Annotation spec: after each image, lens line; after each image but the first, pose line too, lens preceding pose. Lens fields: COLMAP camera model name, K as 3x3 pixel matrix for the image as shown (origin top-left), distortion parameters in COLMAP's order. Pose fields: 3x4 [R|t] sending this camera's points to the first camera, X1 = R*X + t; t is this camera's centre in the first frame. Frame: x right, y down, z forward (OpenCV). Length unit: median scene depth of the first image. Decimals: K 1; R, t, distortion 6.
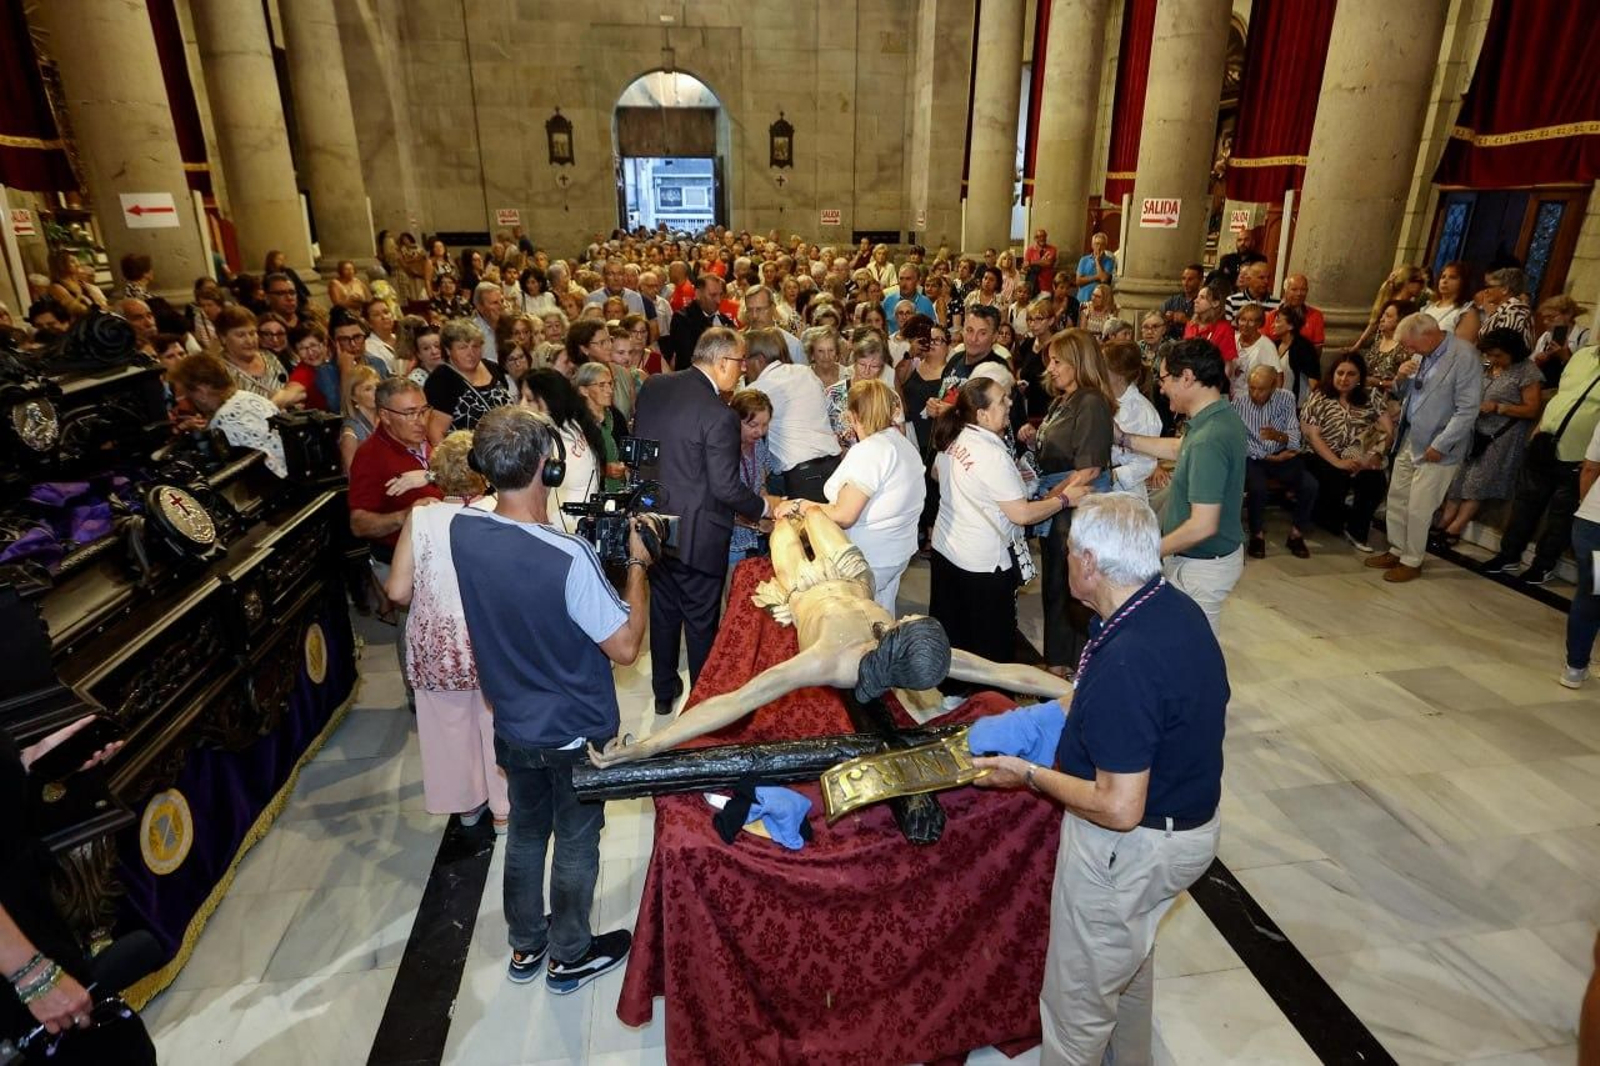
lens RADIAL K [[910.8, 0, 813.1], [0, 910.8, 540.1], [0, 0, 1]] dist [-0.006052, 0.005495]
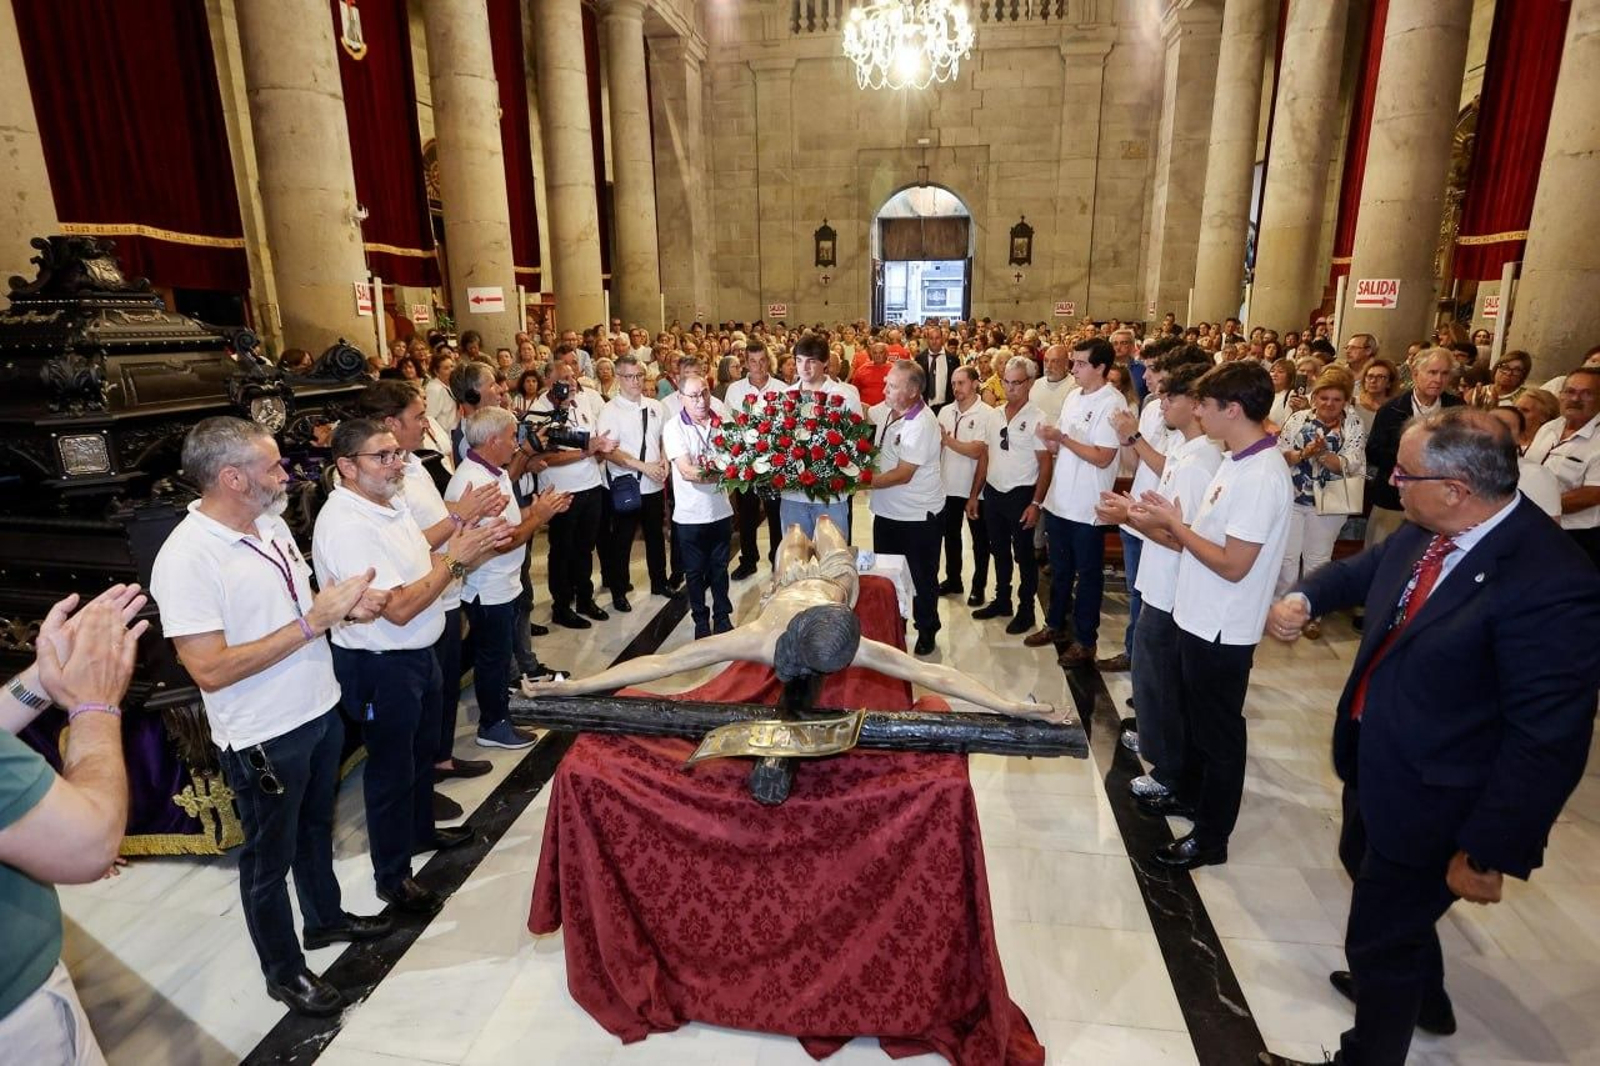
lens RADIAL K [[849.2, 0, 817.4], [0, 849.2, 531.0], [0, 0, 1]] dist [-0.032716, 0.003245]
pose [[0.951630, 0.067737, -0.299686, 0.077074], [-0.096993, 0.991748, -0.083833, 0.017051], [0.291535, 0.108845, 0.950347, 0.009395]]
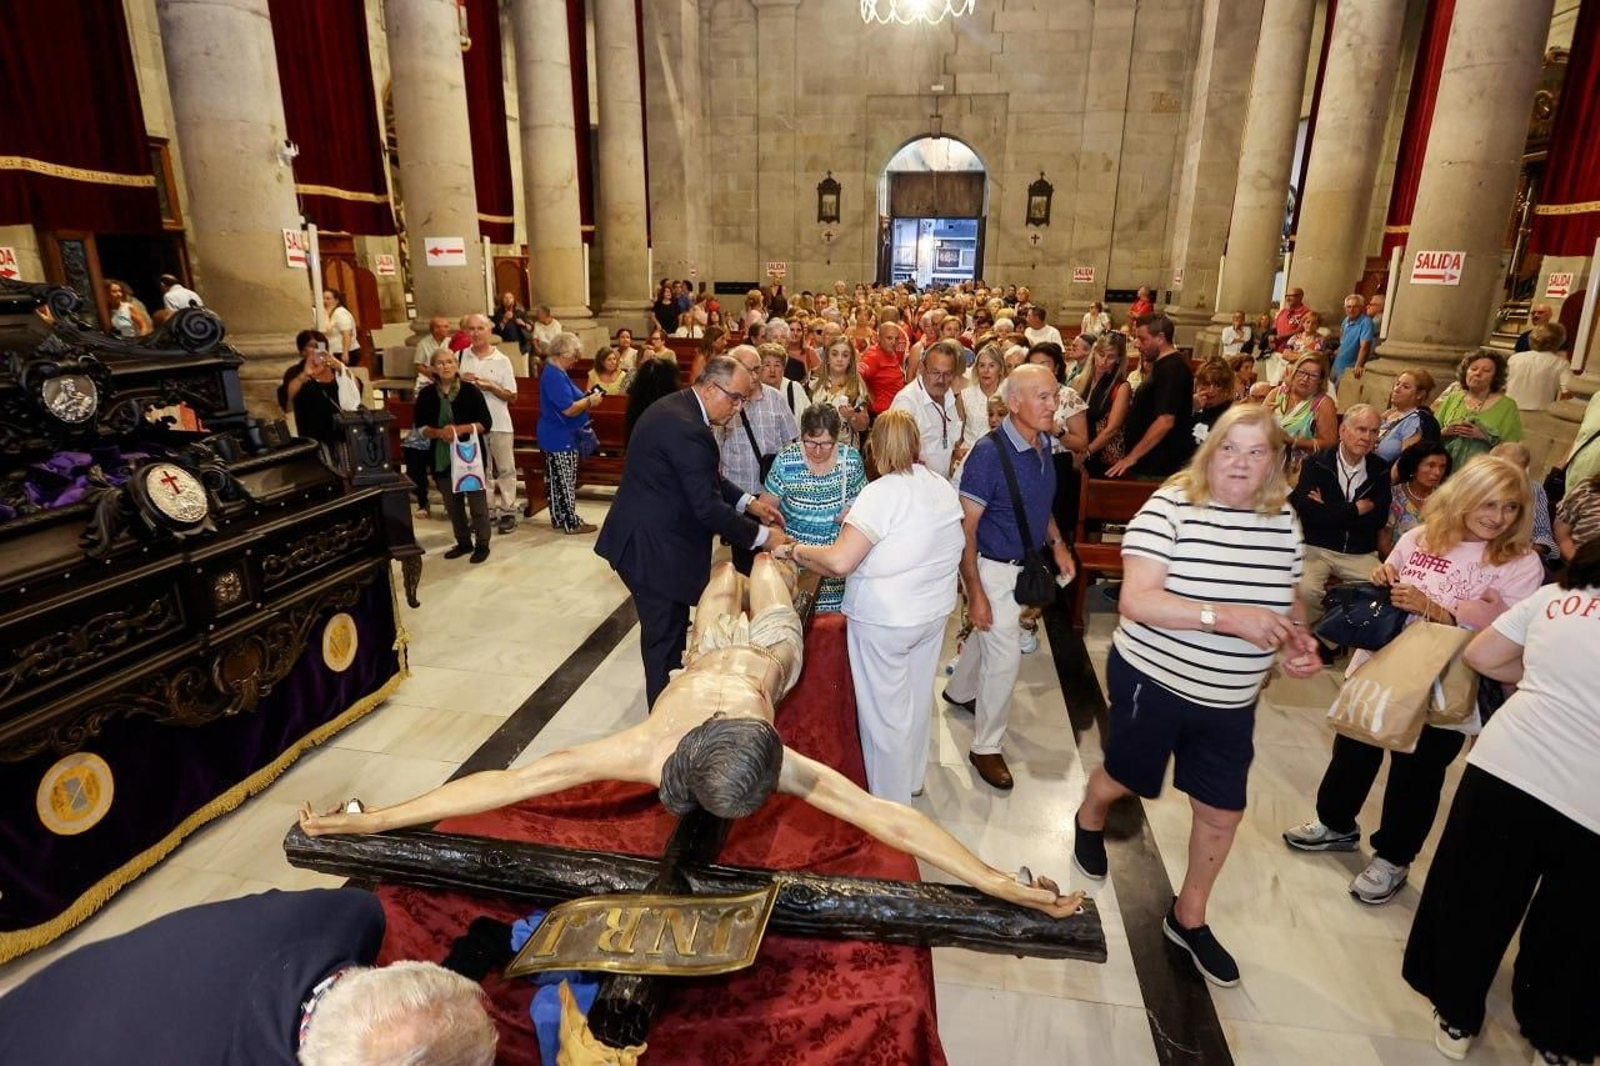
lens RADIAL K [[849.2, 0, 816.1], [0, 849.2, 544.3], [0, 0, 1]] dist [-0.032716, 0.003245]
pose [[0.946998, 0.109136, -0.302133, 0.071490], [-0.121866, 0.992267, -0.023548, -0.008501], [0.297226, 0.059120, 0.952975, 0.072334]]
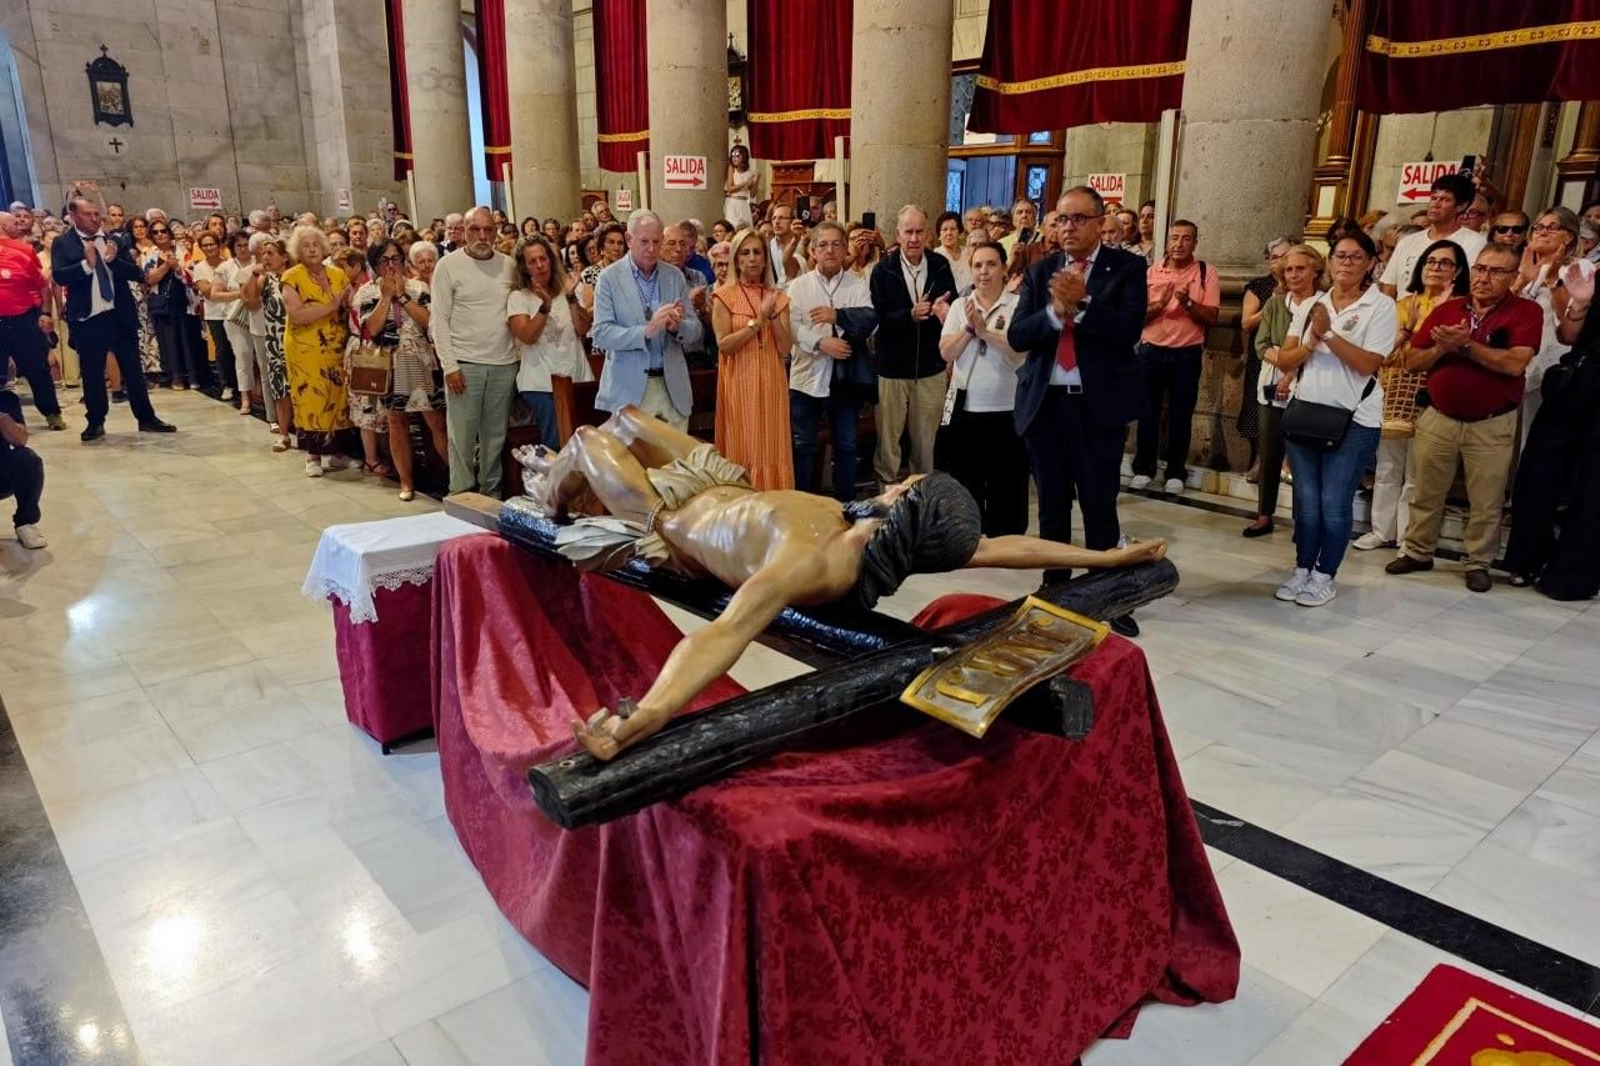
lens RADIAL K [[1097.3, 0, 811.1], [0, 1097.3, 550.0], [0, 0, 1]] dist [0.017395, -0.012002]
pose [[0.846982, -0.144497, 0.511607, -0.082024], [0.179896, 0.983481, -0.020053, 0.028696], [-0.500259, 0.109021, 0.858985, 0.060324]]
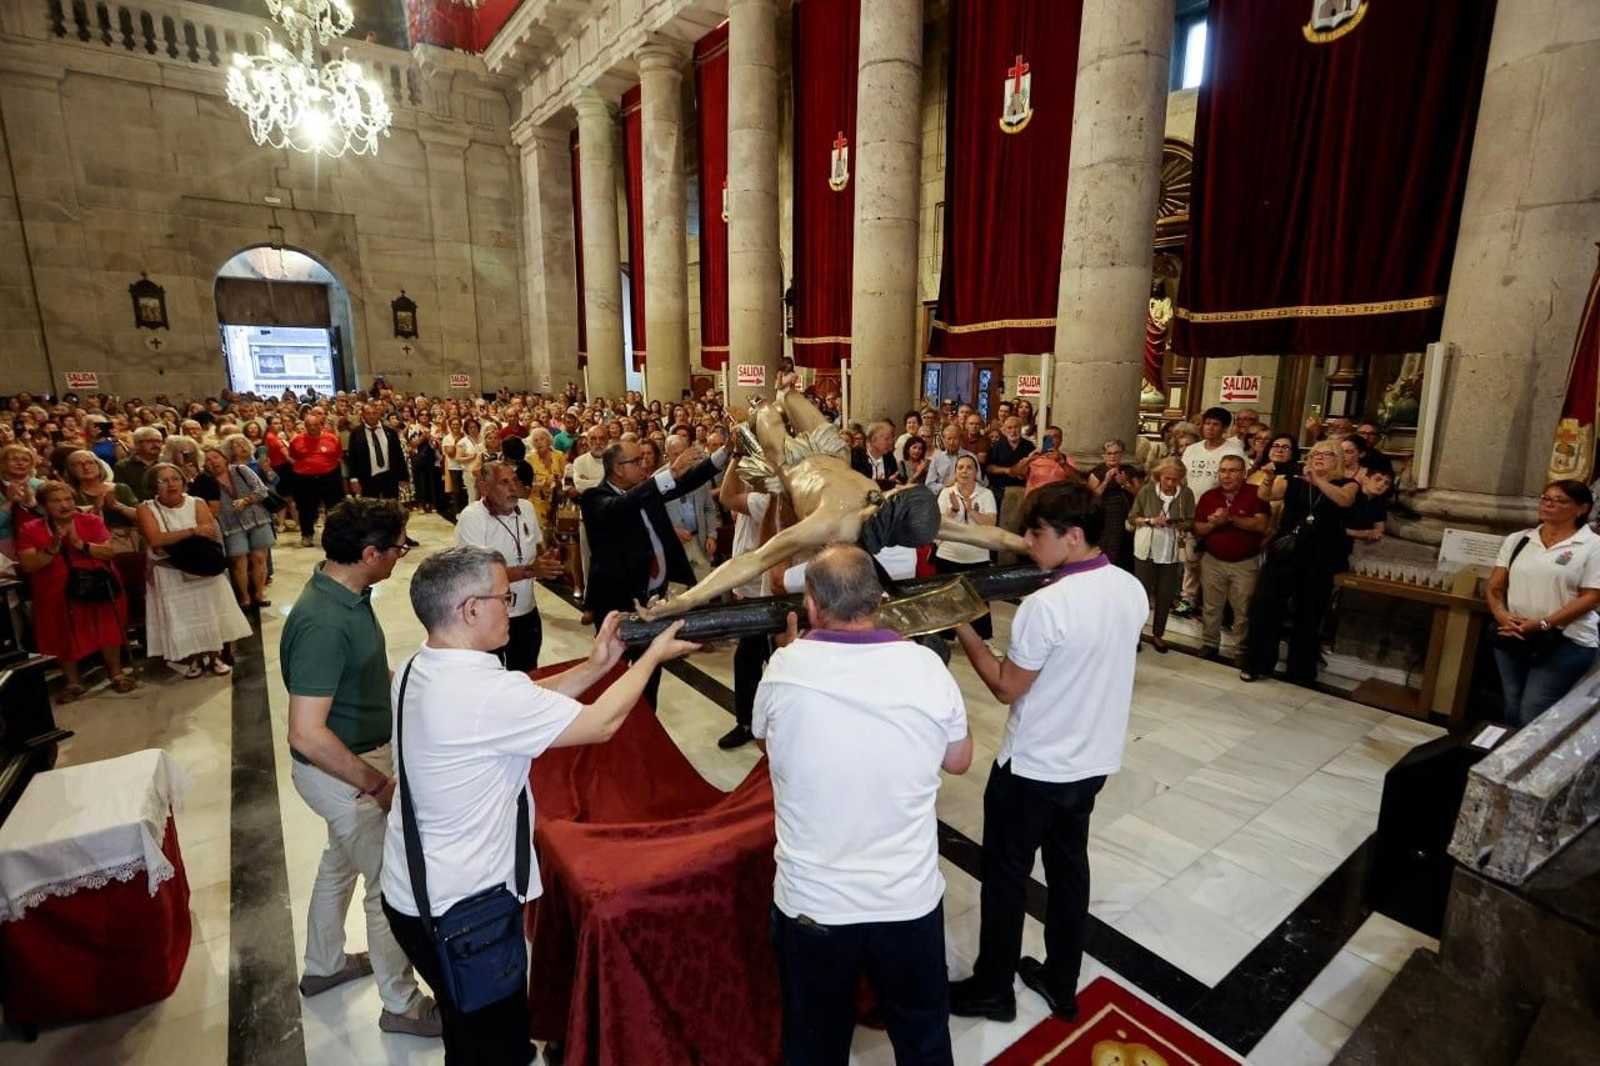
lens RADIAL K [[764.2, 0, 816.8], [0, 764.2, 534.1], [0, 0, 1]] dist [0.004142, -0.001342]
pose [[0.885052, -0.091534, 0.456404, -0.052635], [0.158022, 0.981332, -0.109623, 0.006136], [-0.437850, 0.169144, 0.882994, 0.003621]]
